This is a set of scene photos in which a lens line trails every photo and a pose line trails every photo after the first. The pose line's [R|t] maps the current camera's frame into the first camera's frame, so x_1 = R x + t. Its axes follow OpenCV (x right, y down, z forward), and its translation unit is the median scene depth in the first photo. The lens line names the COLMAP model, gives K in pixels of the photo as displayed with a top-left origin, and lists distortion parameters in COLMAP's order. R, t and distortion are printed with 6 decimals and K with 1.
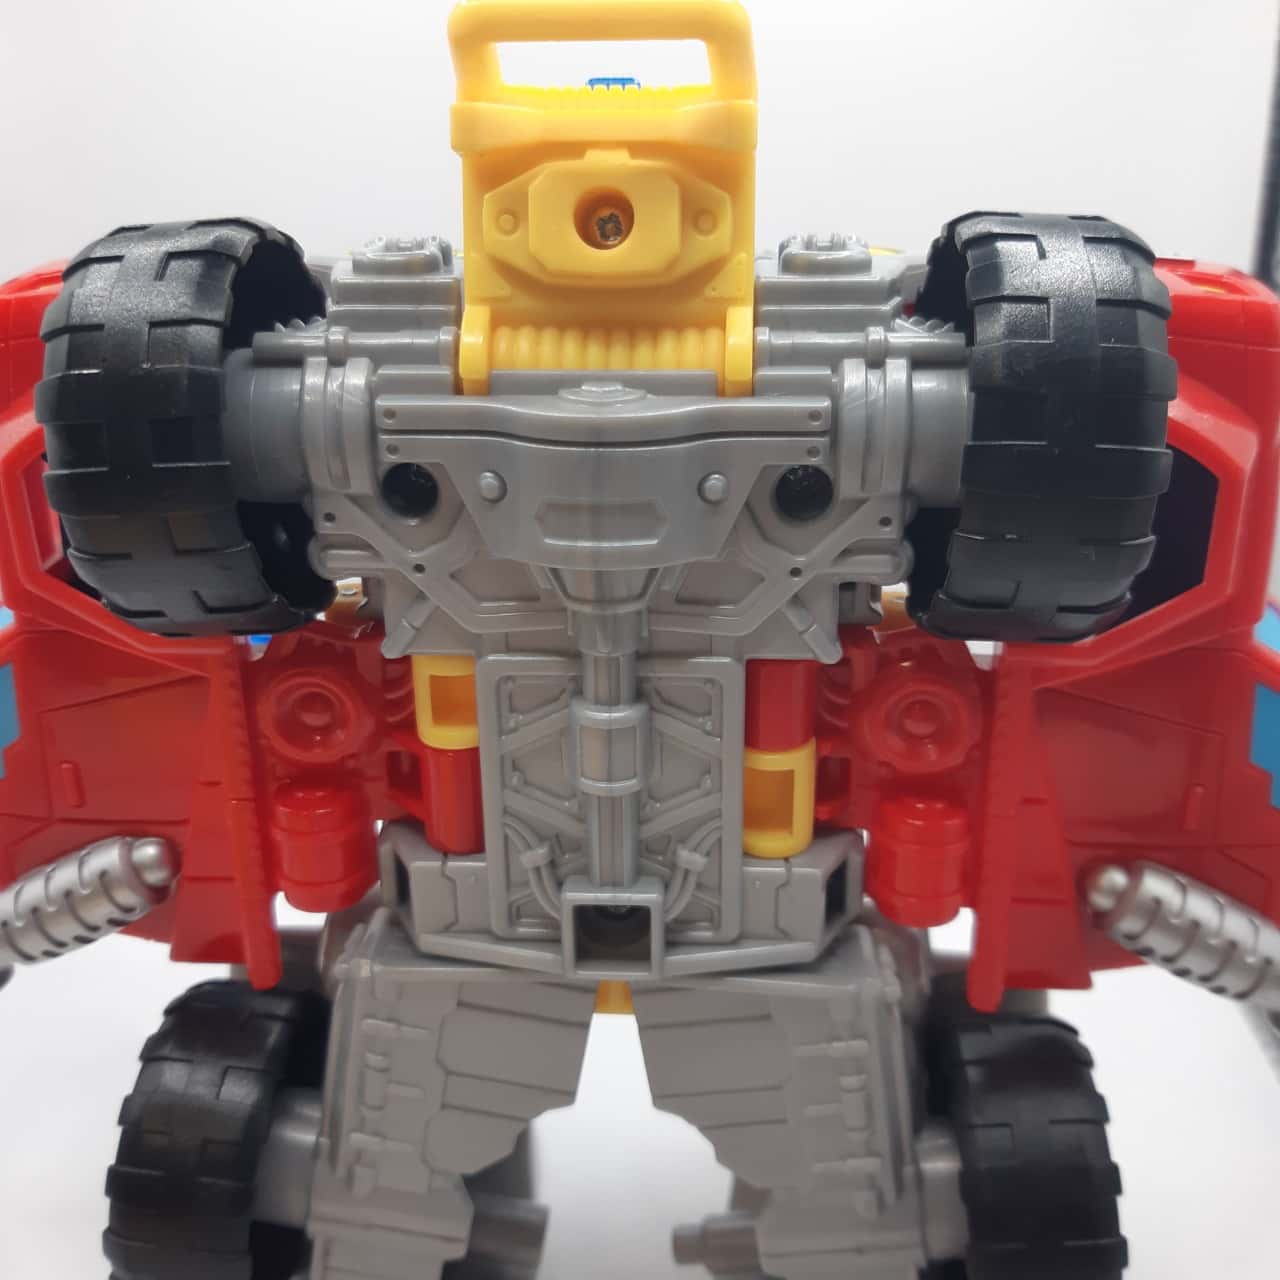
lens RADIAL K [[1361.0, 0, 640.0], [0, 1361.0, 640.0], [0, 0, 1]] dist [0.113009, -0.344840]
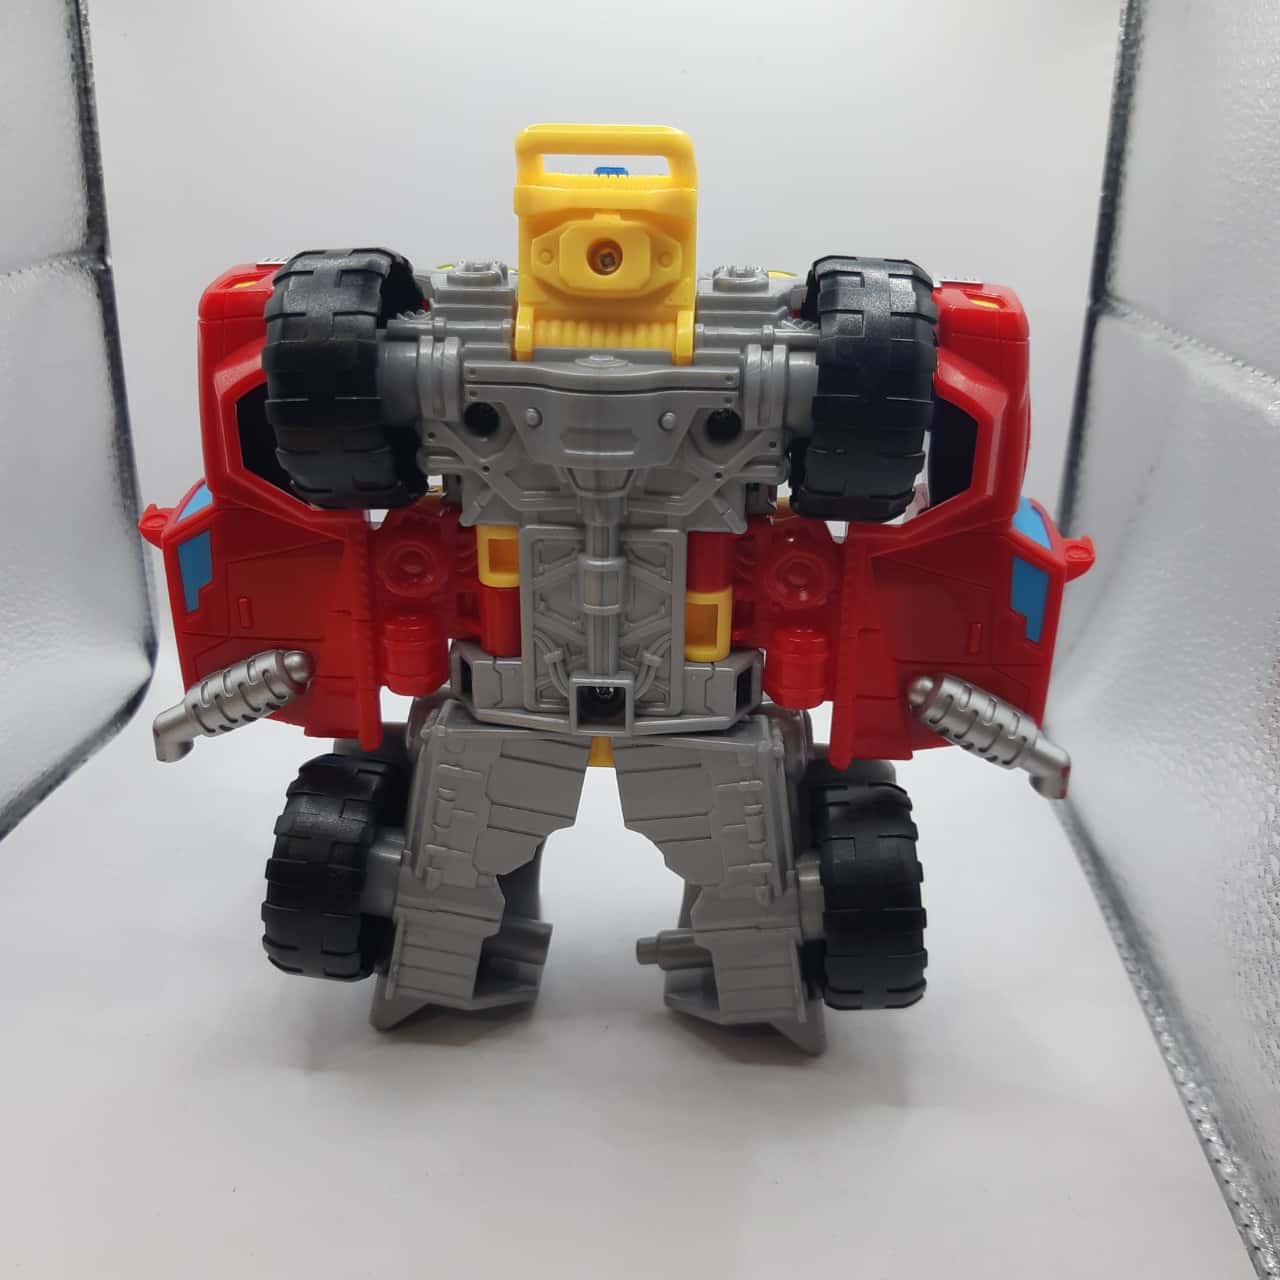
lens RADIAL K [[1427.4, 0, 649.8], [0, 1427.4, 638.6], [0, 0, 1]] dist [0.171702, -0.451065]
pose [[0.999619, 0.017211, 0.021598, -0.001032], [-0.017273, 0.999847, 0.002713, 0.135924], [-0.021548, -0.003085, 0.999763, -0.677495]]
